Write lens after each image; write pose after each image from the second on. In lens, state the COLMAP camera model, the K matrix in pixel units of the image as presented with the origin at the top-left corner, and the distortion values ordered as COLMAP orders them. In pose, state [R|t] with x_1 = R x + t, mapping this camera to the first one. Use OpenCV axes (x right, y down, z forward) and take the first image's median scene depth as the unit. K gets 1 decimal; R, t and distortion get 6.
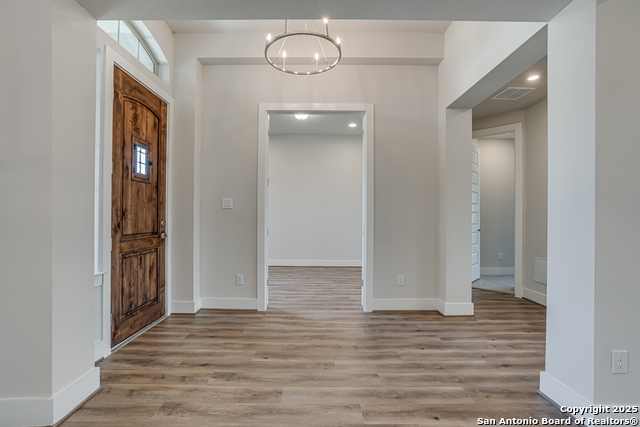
lens RADIAL K [[289.5, 0, 319.4], [0, 289.5, 215.4], [0, 0, 1]] dist [-0.054447, 0.026041]
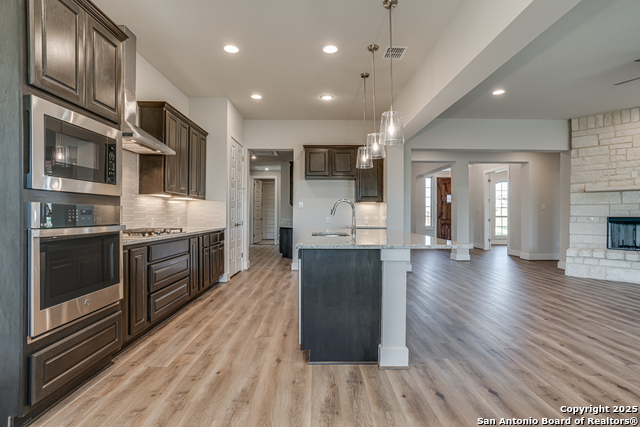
lens RADIAL K [[327.8, 0, 315.9], [0, 327.8, 214.7], [0, 0, 1]] dist [-0.045113, 0.029694]
pose [[-0.000532, -0.005266, -0.999986, 3.534598], [0.001434, 0.999985, -0.005267, 0.029174], [0.999999, -0.001437, -0.000525, -0.684740]]
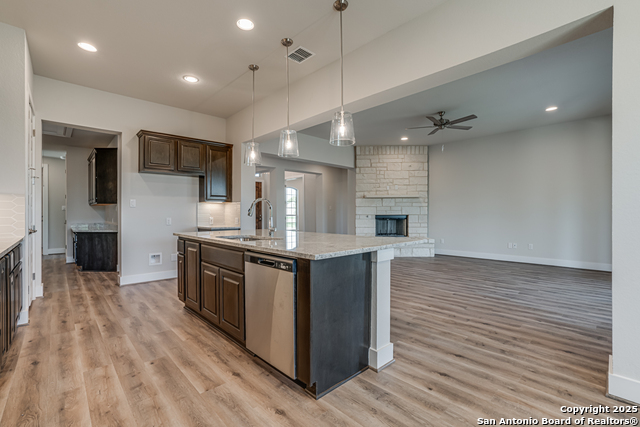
lens RADIAL K [[289.5, 0, 319.4], [0, 289.5, 215.4], [0, 0, 1]] dist [-0.054447, 0.026041]
pose [[0.683174, -0.004413, -0.730242, 3.107346], [0.010965, 0.999931, 0.004216, 0.020378], [0.730173, -0.010888, 0.683175, -1.135854]]
